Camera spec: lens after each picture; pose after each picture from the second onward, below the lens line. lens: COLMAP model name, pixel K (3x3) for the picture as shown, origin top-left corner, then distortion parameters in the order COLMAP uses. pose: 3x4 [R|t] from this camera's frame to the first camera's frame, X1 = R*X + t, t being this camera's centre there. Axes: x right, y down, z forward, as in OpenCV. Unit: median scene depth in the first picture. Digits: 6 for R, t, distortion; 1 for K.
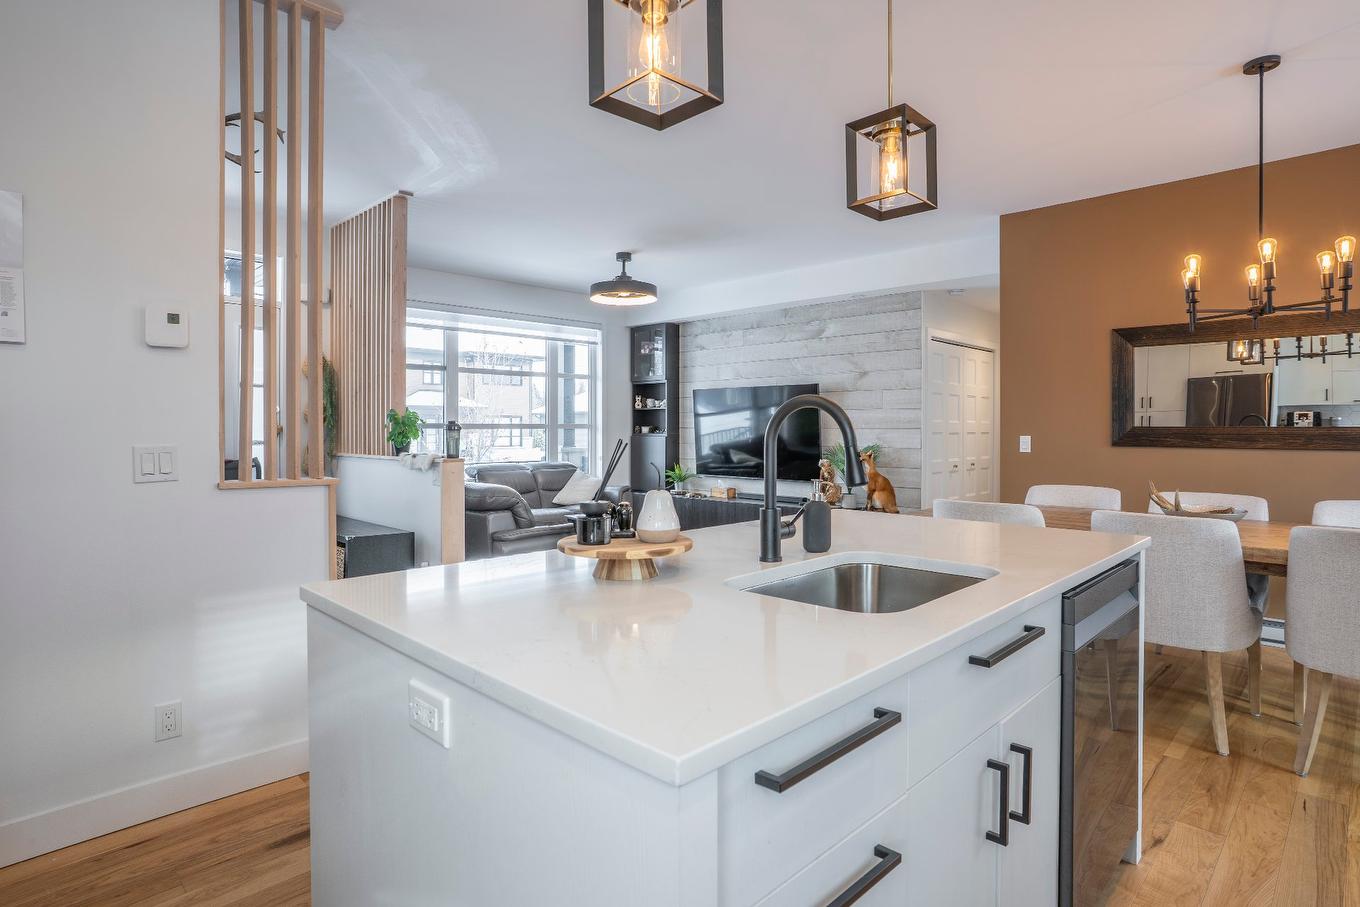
lens RADIAL K [[723.8, 0, 678.8], [0, 723.8, 446.1], [0, 0, 1]] dist [-0.019892, 0.002678]
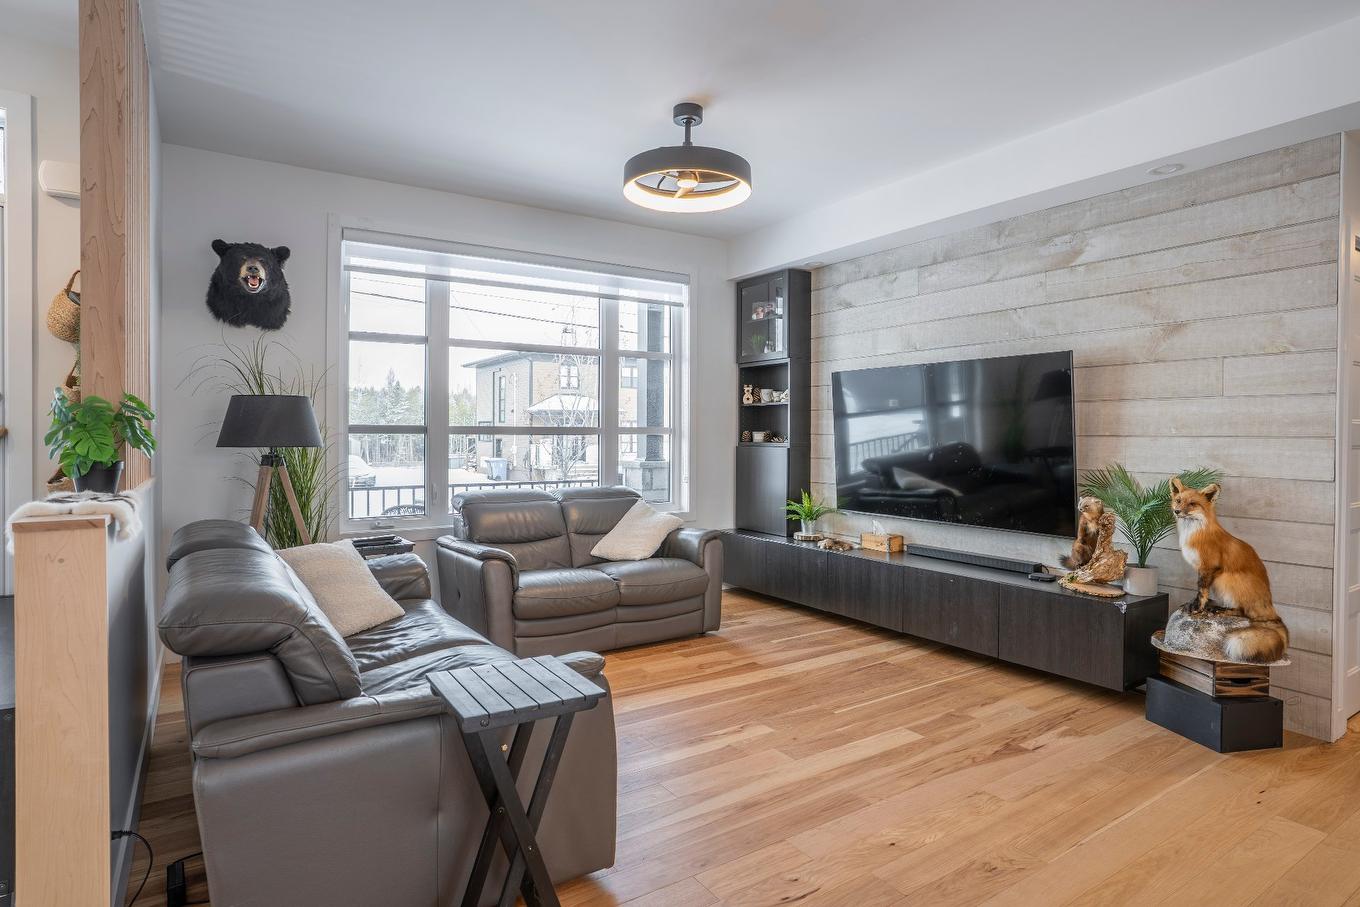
lens RADIAL K [[723.8, 0, 651.8], [0, 723.8, 439.8], [0, 0, 1]] dist [-0.019892, 0.002678]
pose [[0.969054, 0.005687, -0.246782, 0.024132], [-0.009743, 0.999837, -0.015217, -0.009715], [0.246656, 0.017150, 0.968951, 0.377469]]
